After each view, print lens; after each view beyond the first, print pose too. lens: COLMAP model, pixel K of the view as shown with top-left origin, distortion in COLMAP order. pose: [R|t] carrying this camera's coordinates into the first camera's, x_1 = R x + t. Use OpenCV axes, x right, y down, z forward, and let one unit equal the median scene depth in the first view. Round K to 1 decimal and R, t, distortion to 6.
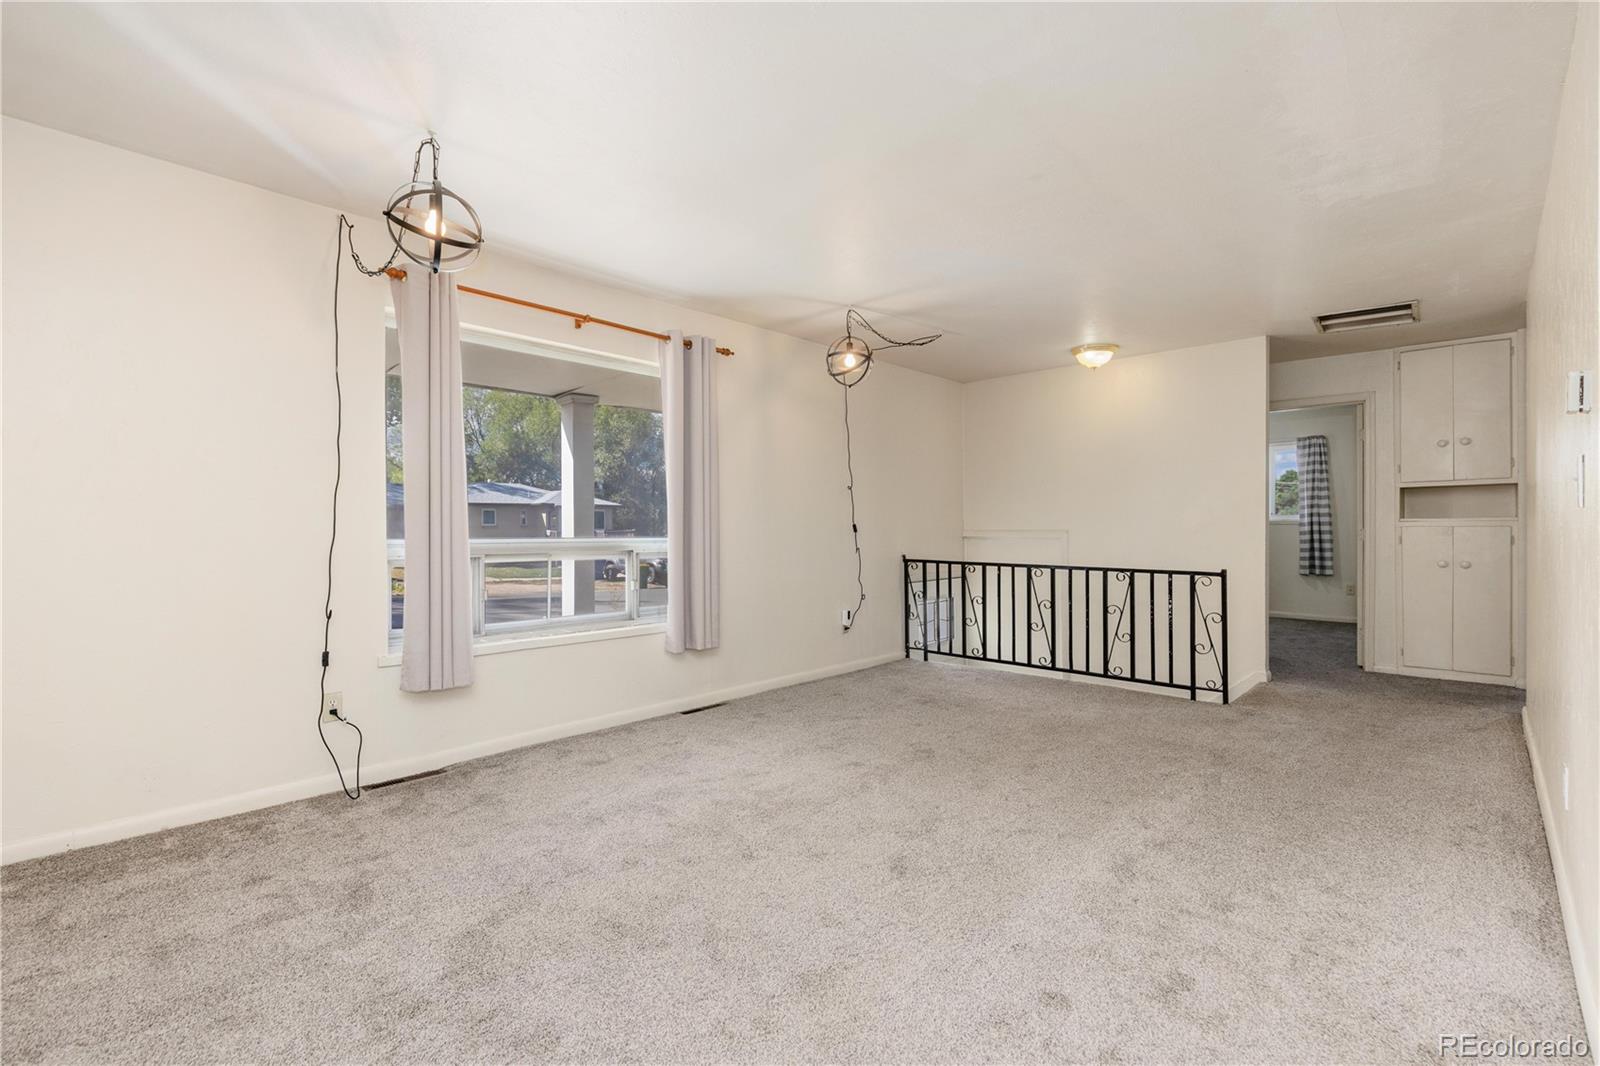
lens RADIAL K [[735.1, 0, 783.0], [0, 735.1, 538.7], [0, 0, 1]] dist [0.011430, -0.003583]
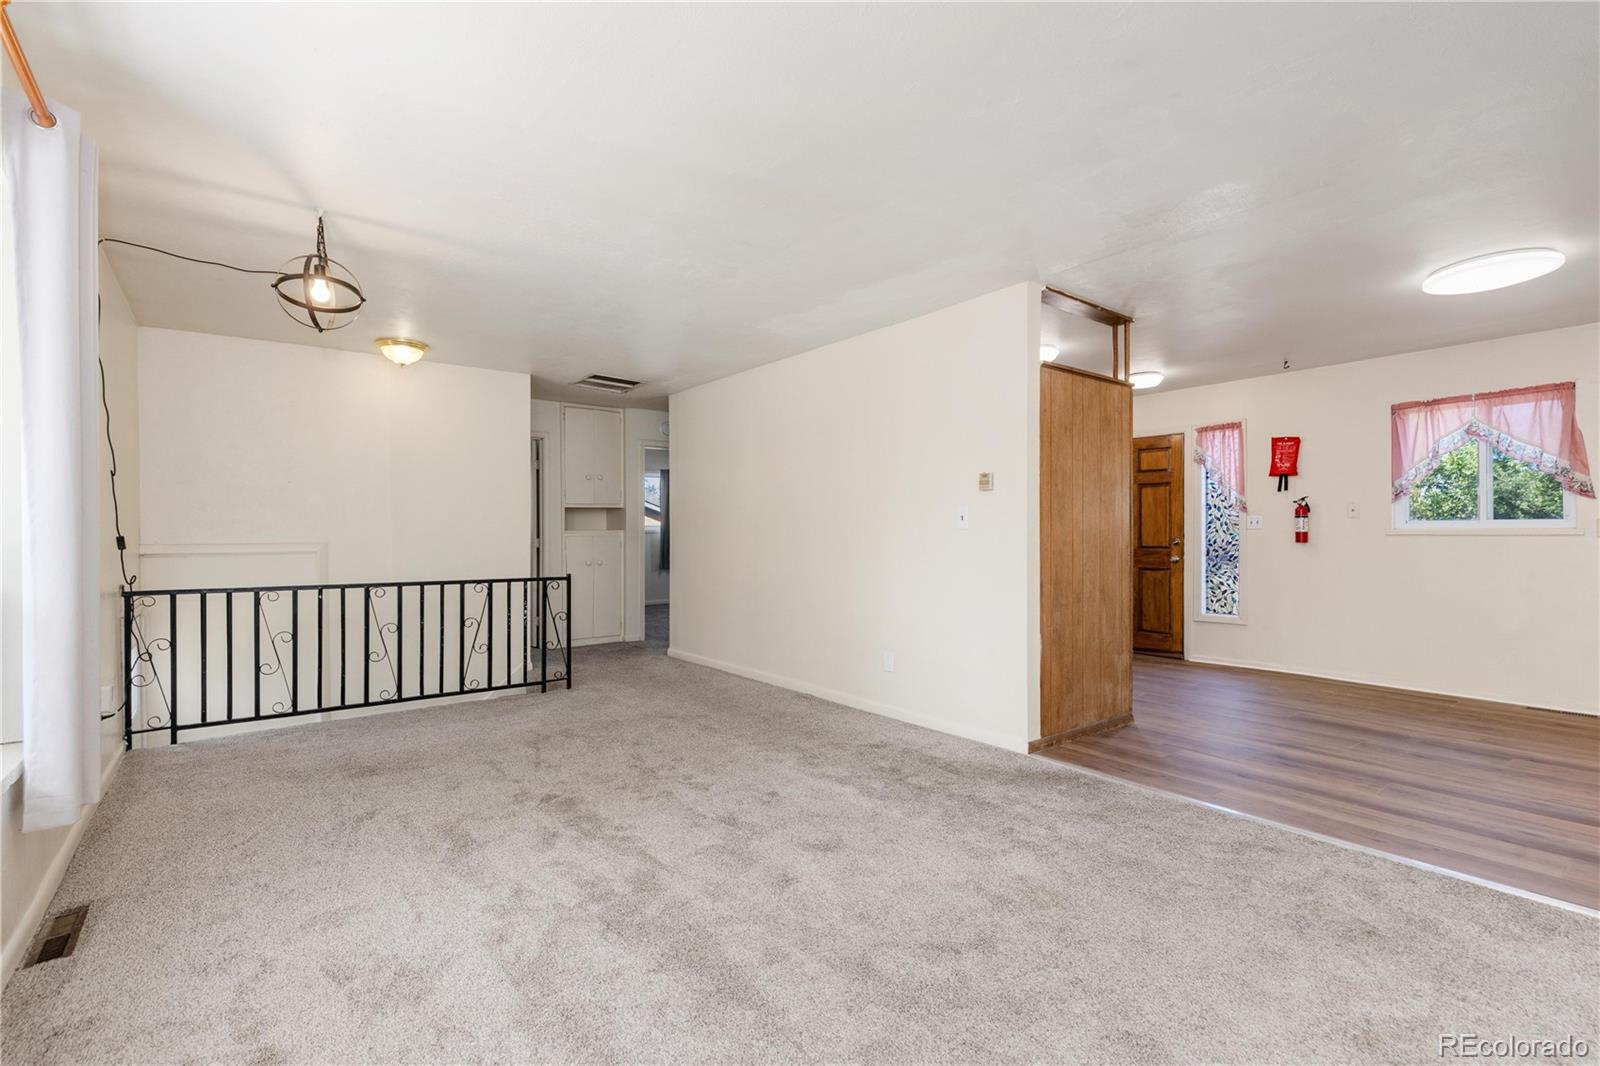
lens RADIAL K [[735.1, 0, 801.5], [0, 735.1, 534.8], [0, 0, 1]] dist [0.011430, -0.003583]
pose [[0.143626, -0.000597, 0.989632, -0.464540], [0.018774, 0.999821, -0.002121, -0.010243], [-0.989454, 0.018884, 0.143612, 0.427172]]
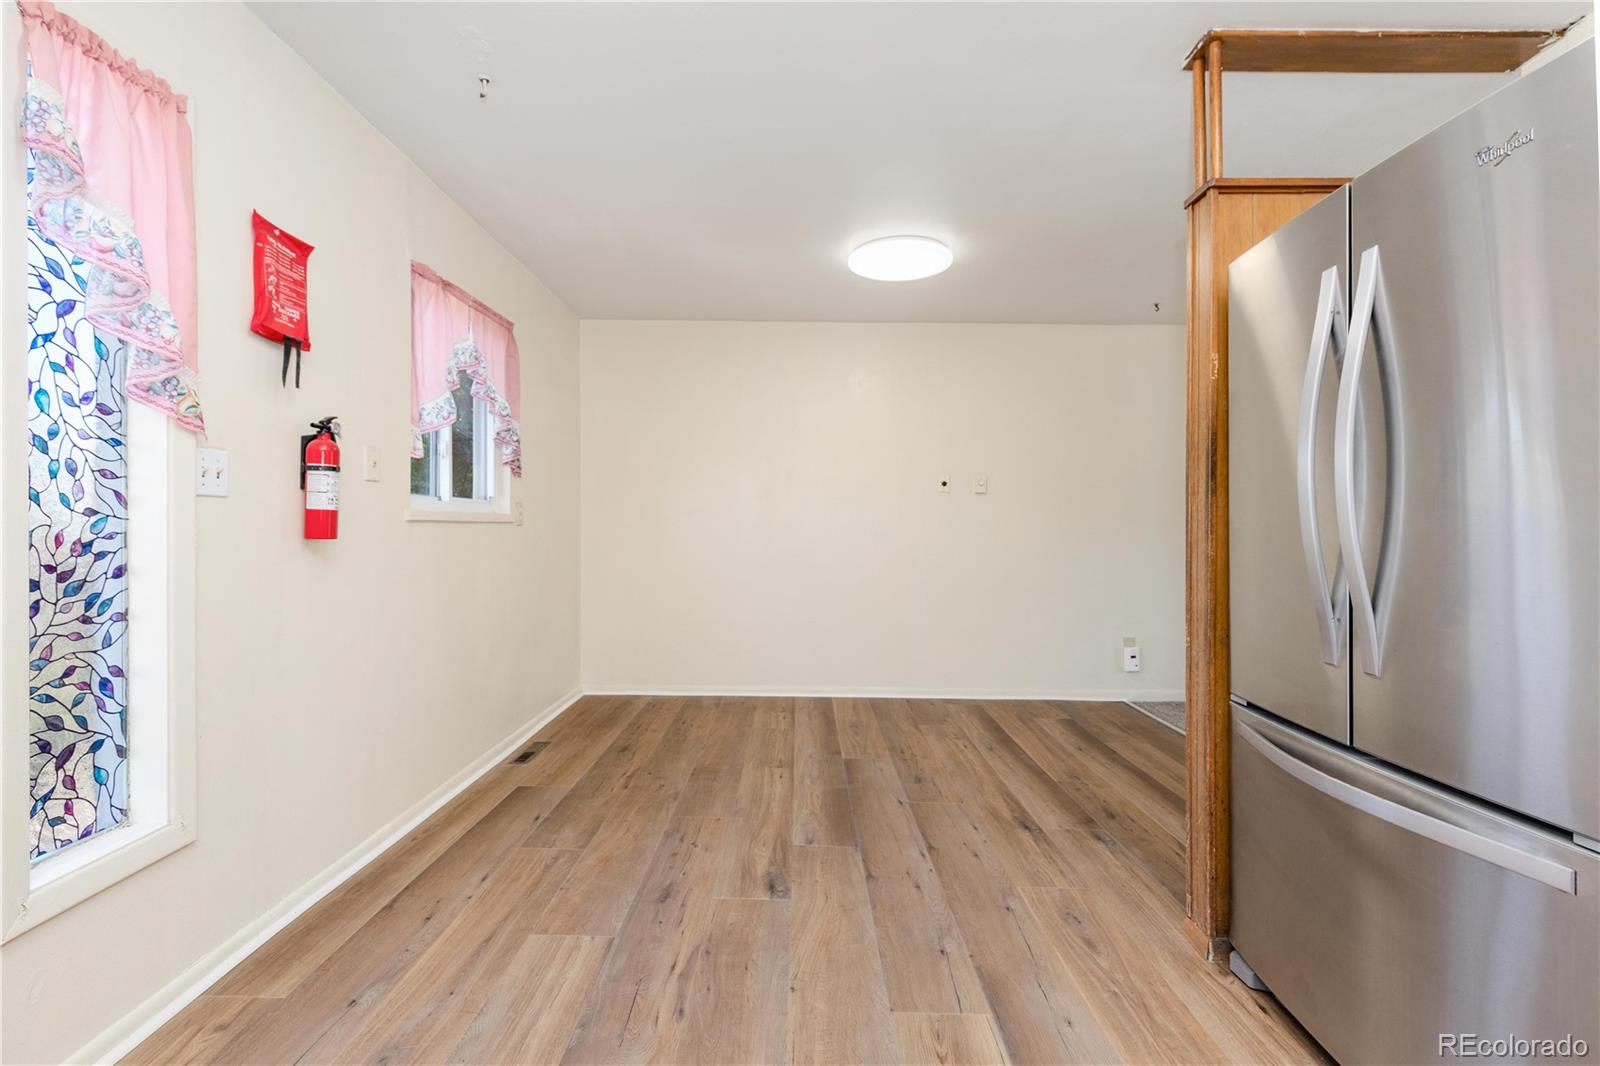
lens RADIAL K [[735.1, 0, 794.1], [0, 735.1, 526.9], [0, 0, 1]] dist [0.011430, -0.003583]
pose [[-0.726160, -0.008107, -0.687478, 0.936007], [-0.026717, 0.999508, 0.016434, -0.006320], [0.687007, 0.030301, -0.726019, 0.304343]]
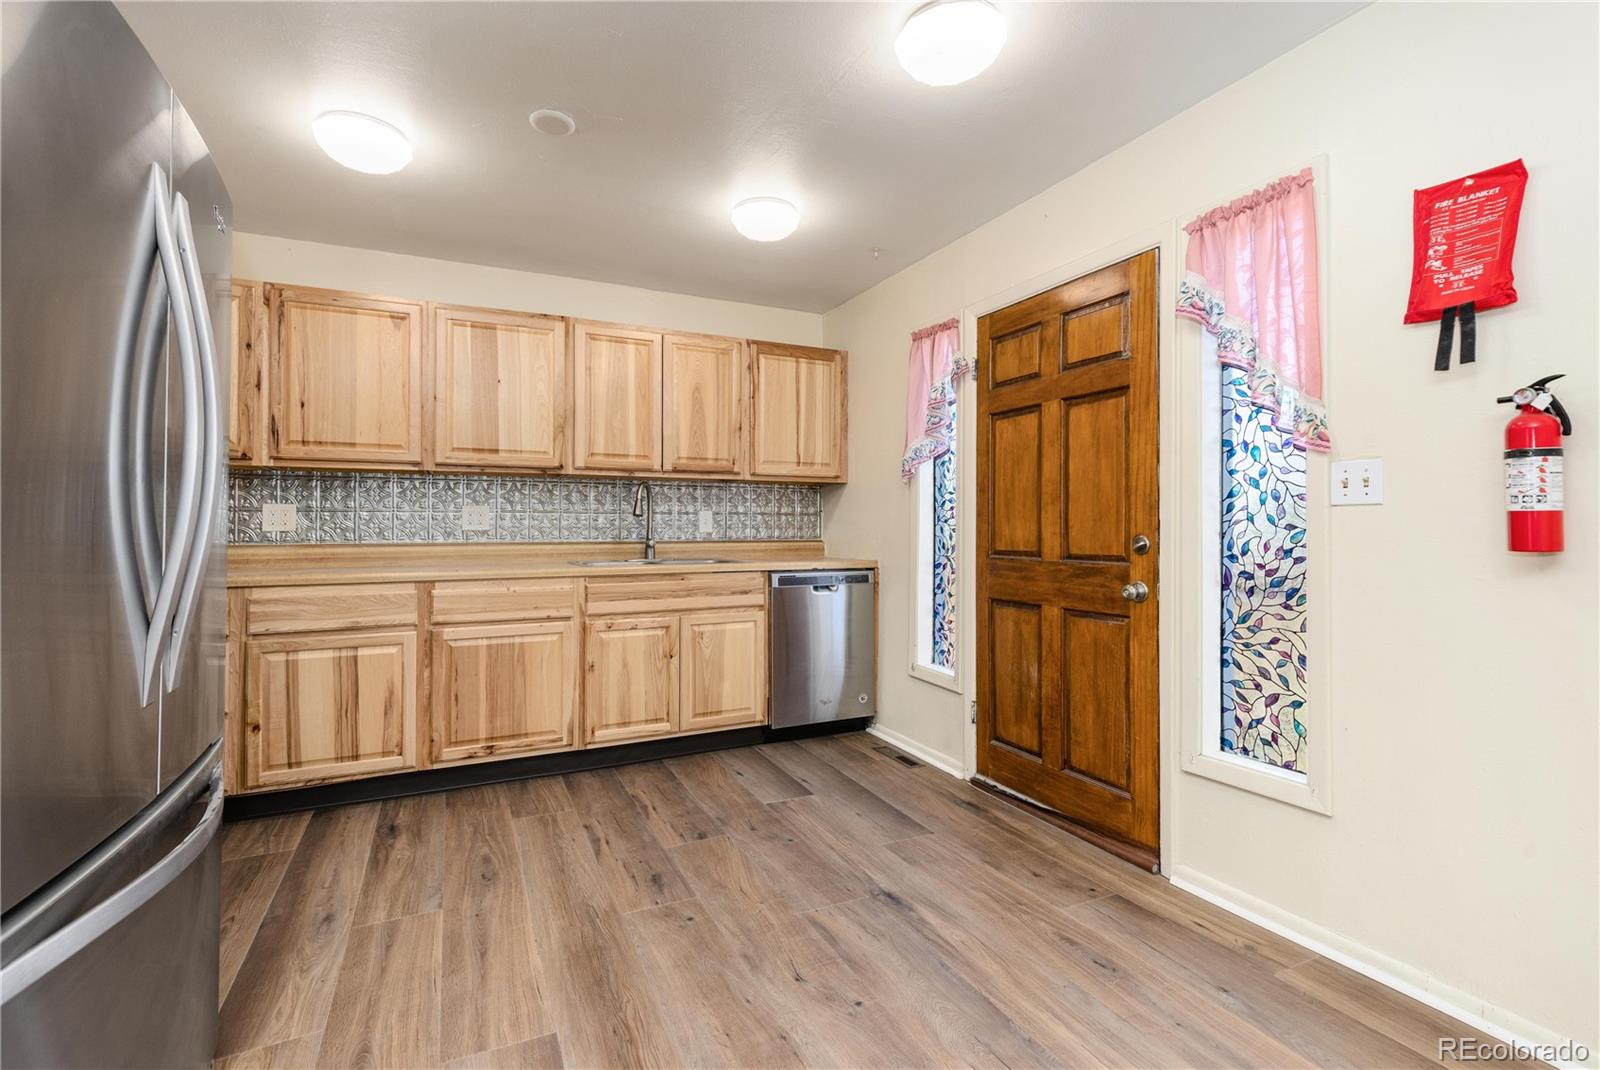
lens RADIAL K [[735.1, 0, 790.8], [0, 735.1, 520.4], [0, 0, 1]] dist [0.011430, -0.003583]
pose [[0.361135, 0.011052, 0.932448, 0.430808], [0.014250, 0.999748, -0.017368, 0.000042], [-0.932405, 0.019560, 0.360887, -0.021531]]
